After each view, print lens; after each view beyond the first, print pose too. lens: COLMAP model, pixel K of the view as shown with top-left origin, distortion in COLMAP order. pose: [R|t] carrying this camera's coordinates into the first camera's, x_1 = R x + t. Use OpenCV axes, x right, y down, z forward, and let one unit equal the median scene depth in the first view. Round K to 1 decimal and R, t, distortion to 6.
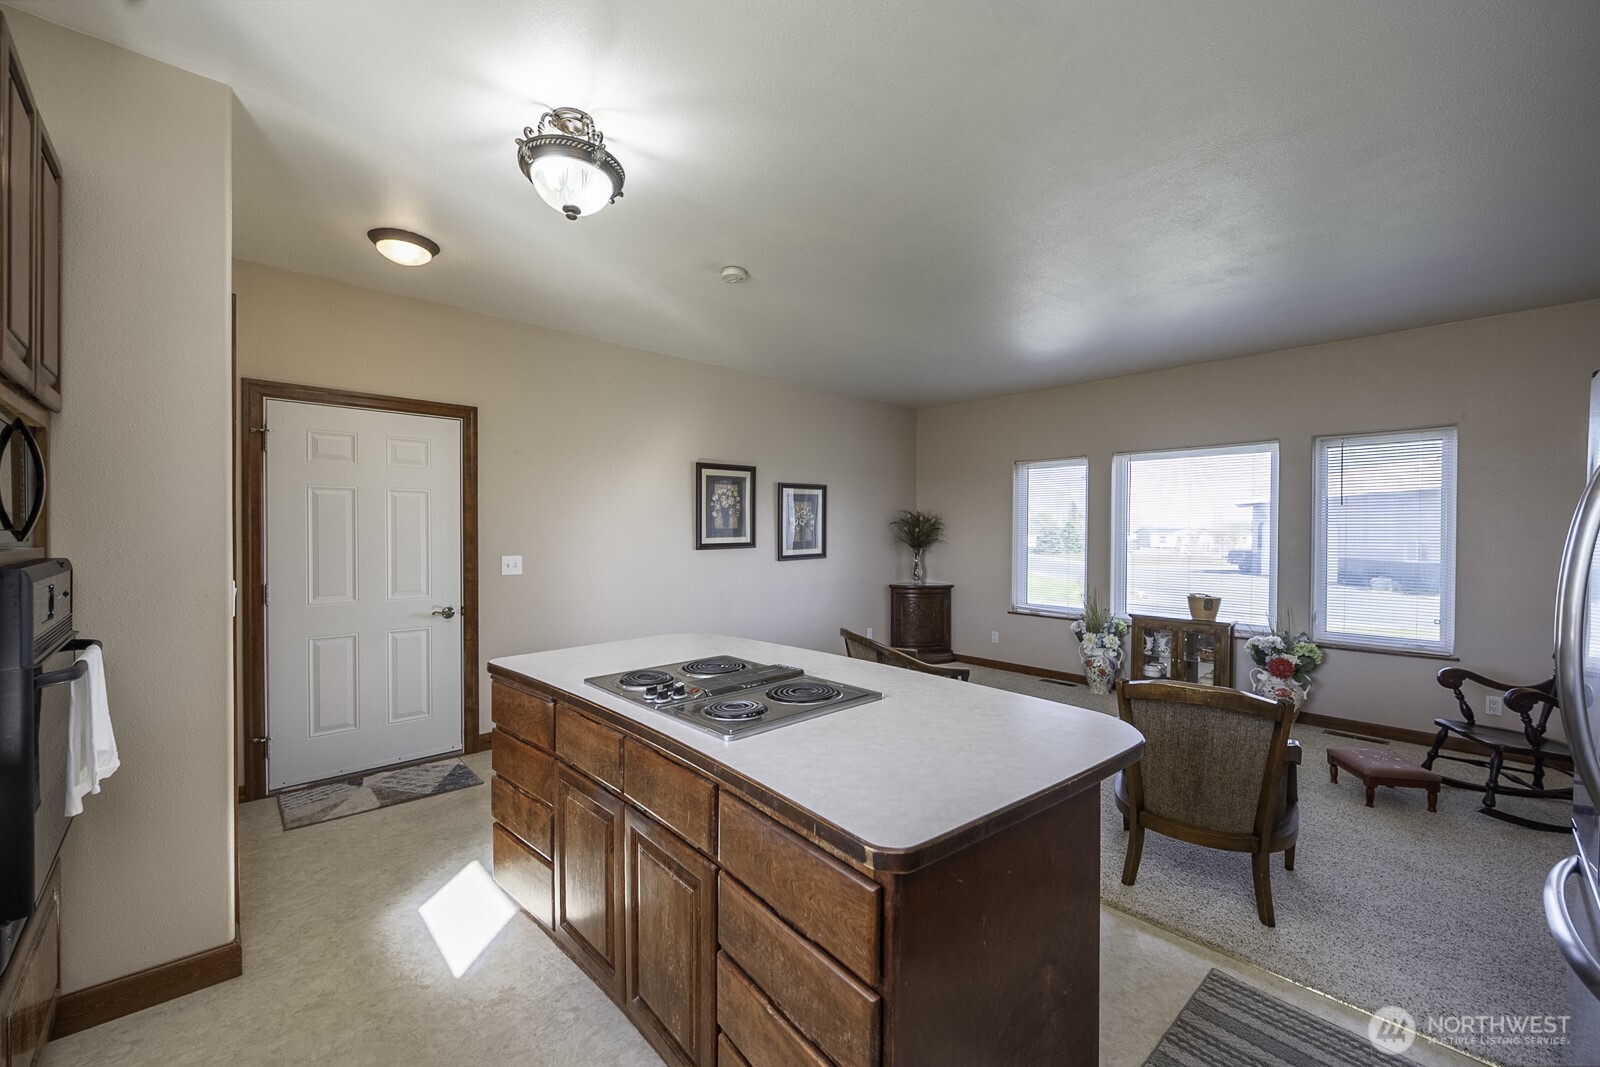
lens RADIAL K [[628.3, 0, 802.7], [0, 628.3, 537.5], [0, 0, 1]] dist [-0.000389, -0.000343]
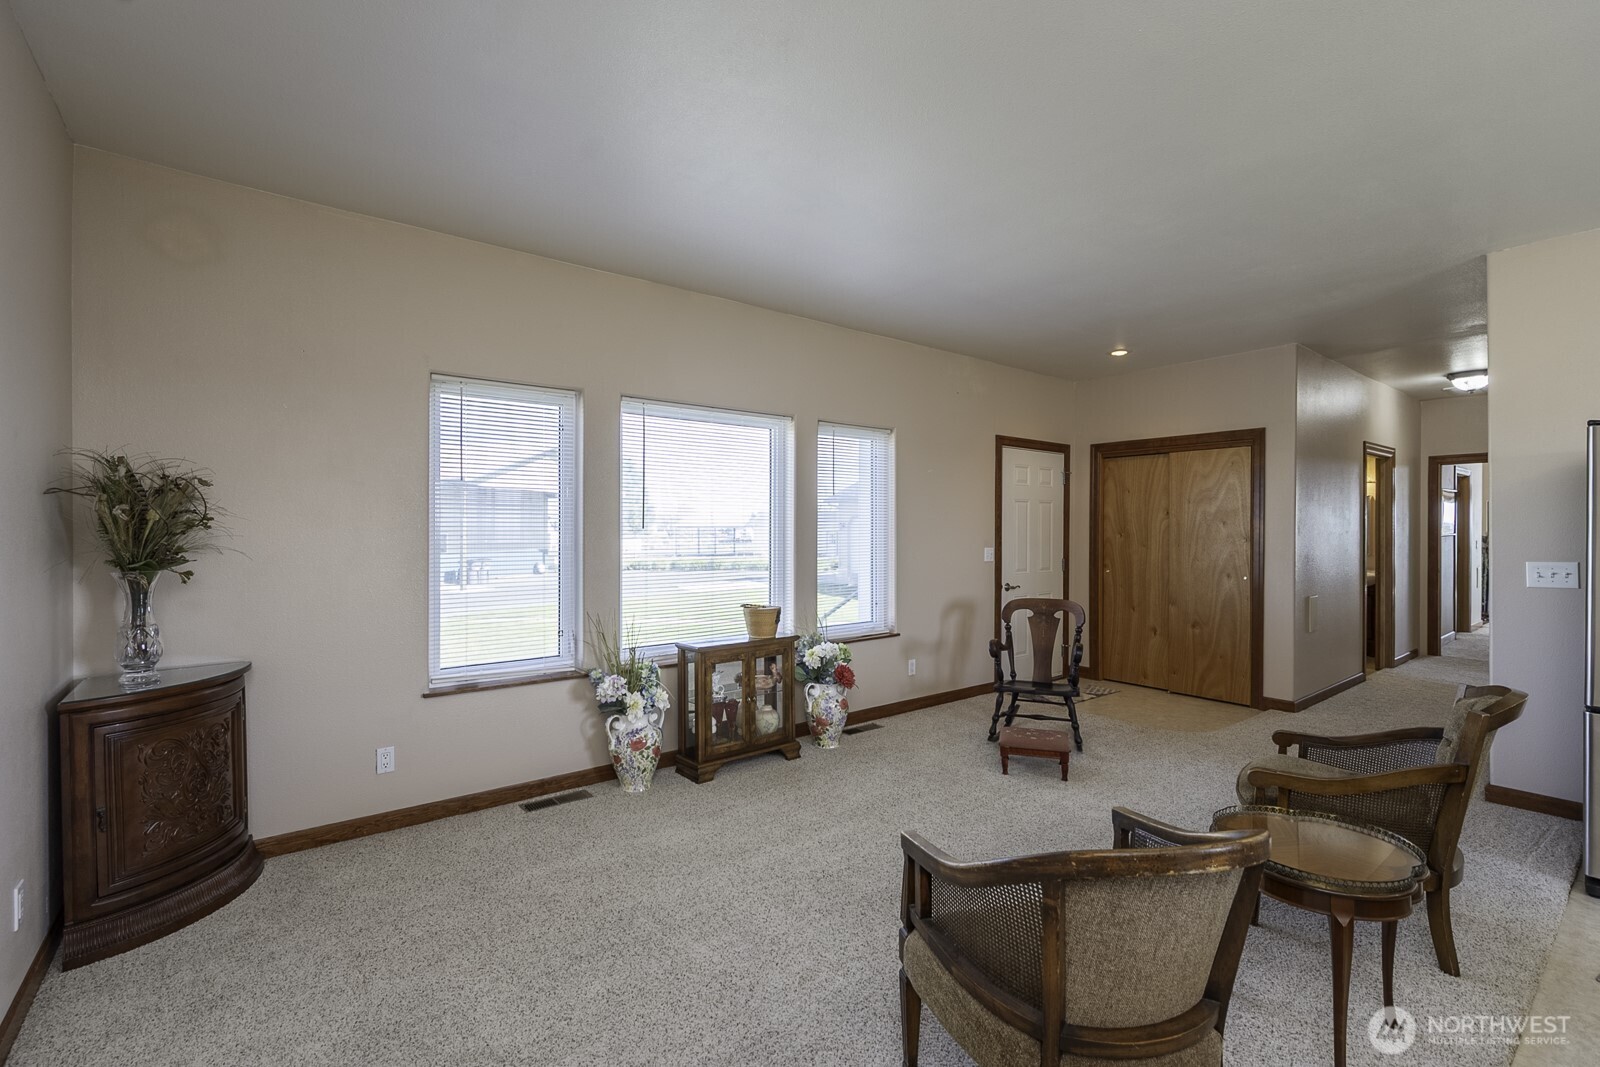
lens RADIAL K [[683.9, 0, 802.8], [0, 683.9, 534.1], [0, 0, 1]] dist [-0.000897, 0.000352]
pose [[0.106361, -0.014581, 0.994221, -0.152396], [0.010623, 0.999852, 0.013528, -0.005576], [-0.994271, 0.009122, 0.106500, 0.684079]]
